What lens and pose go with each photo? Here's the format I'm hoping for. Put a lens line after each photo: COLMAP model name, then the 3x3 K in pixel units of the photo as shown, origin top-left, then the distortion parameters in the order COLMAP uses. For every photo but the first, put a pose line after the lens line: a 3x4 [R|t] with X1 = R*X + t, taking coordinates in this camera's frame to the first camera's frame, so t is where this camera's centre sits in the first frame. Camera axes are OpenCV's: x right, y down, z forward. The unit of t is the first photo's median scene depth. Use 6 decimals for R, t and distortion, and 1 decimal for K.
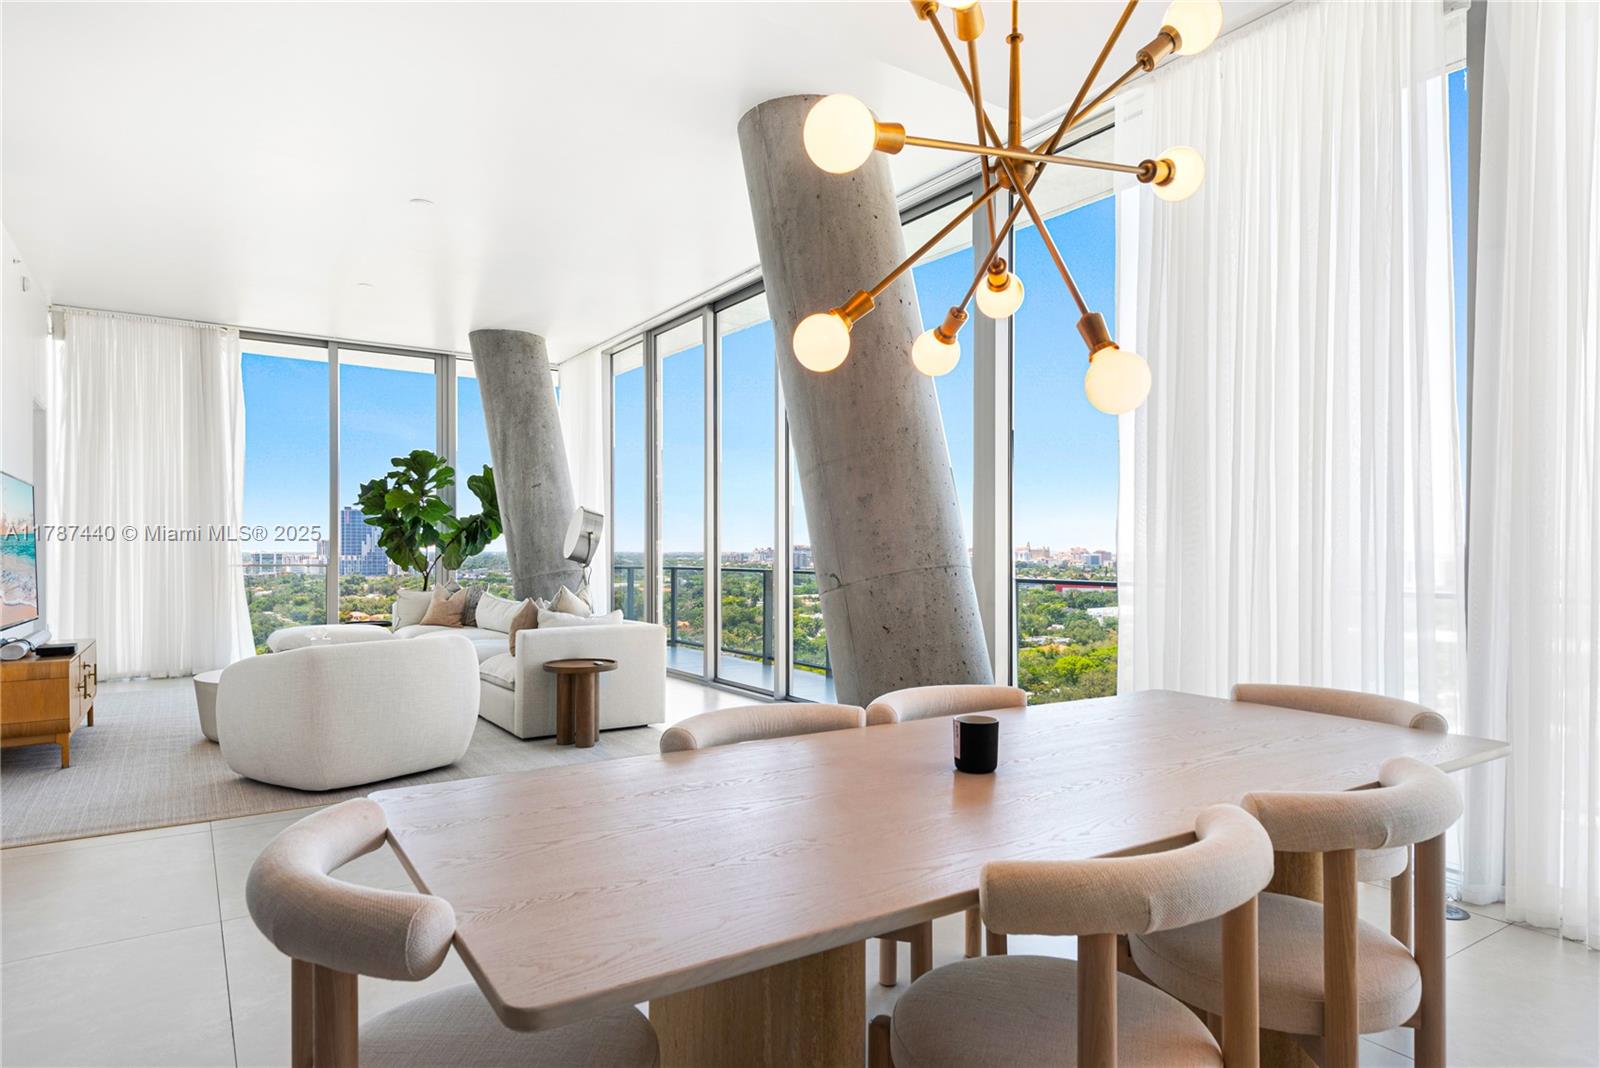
lens RADIAL K [[915.0, 0, 795.5], [0, 915.0, 550.0], [0, 0, 1]] dist [0.001507, -0.005732]
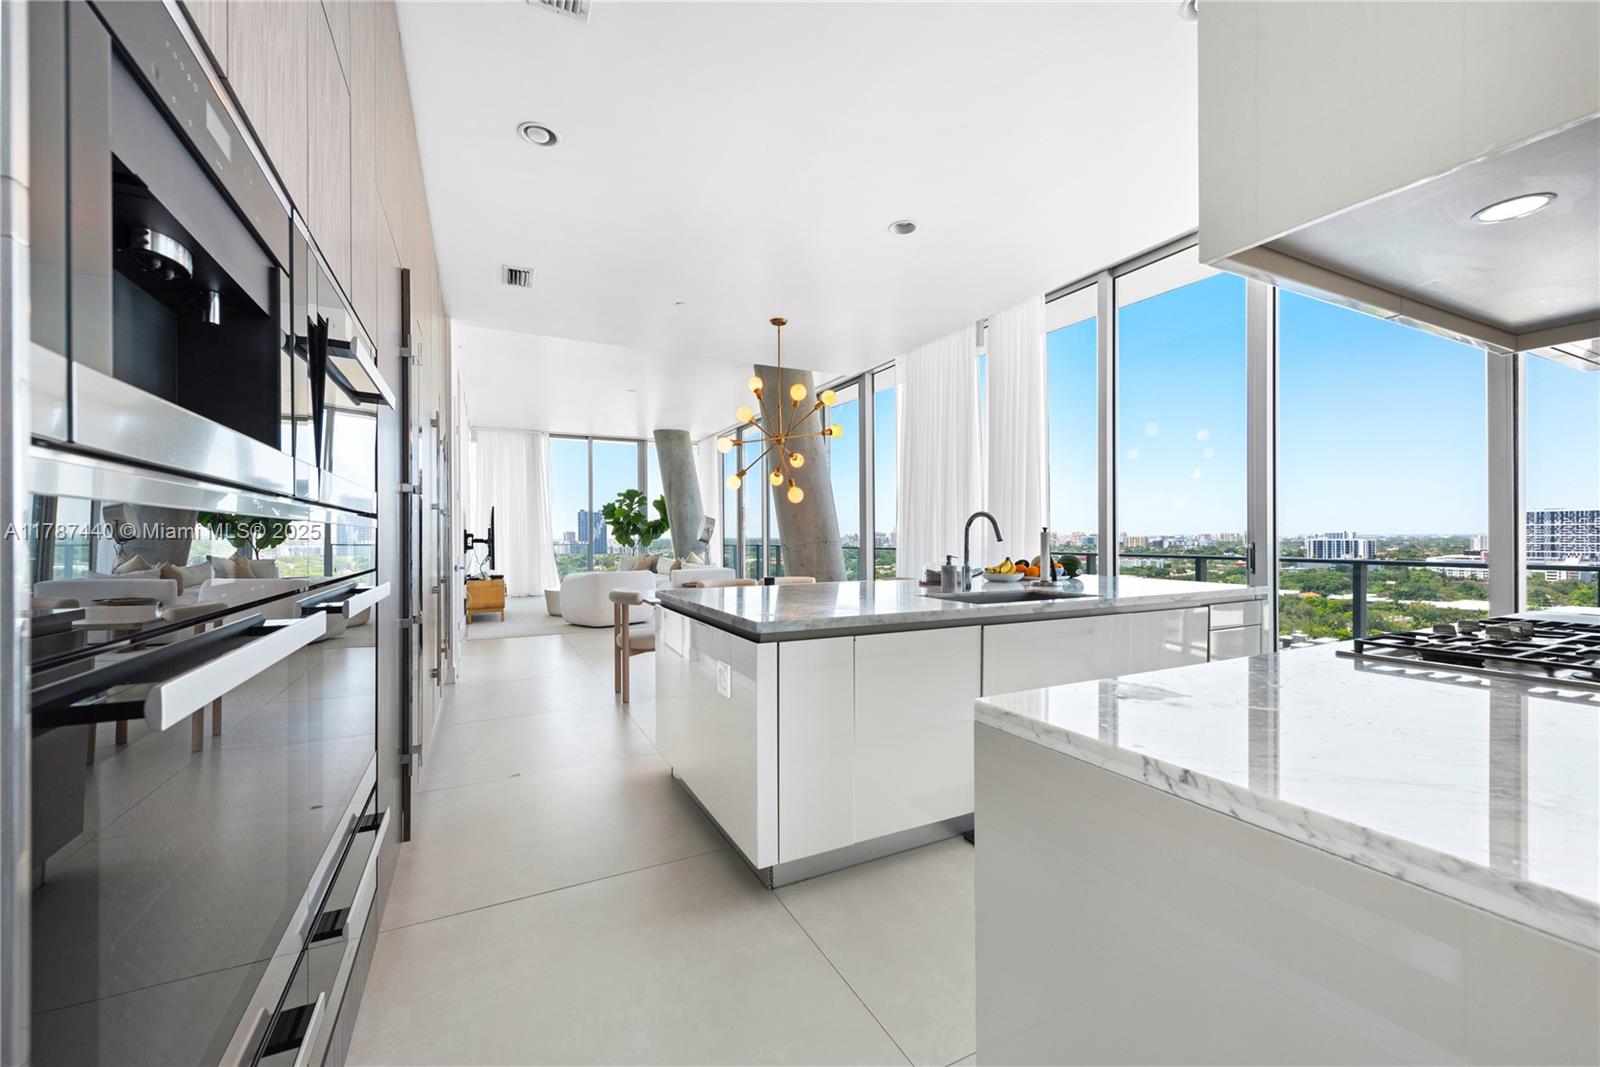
lens RADIAL K [[631.2, 0, 792.1], [0, 631.2, 526.3], [0, 0, 1]] dist [0.010609, -0.000749]
pose [[0.991051, -0.010006, -0.133106, 0.140890], [0.008052, 0.999852, -0.015216, 0.000830], [0.133239, 0.014008, 0.990985, -0.366674]]
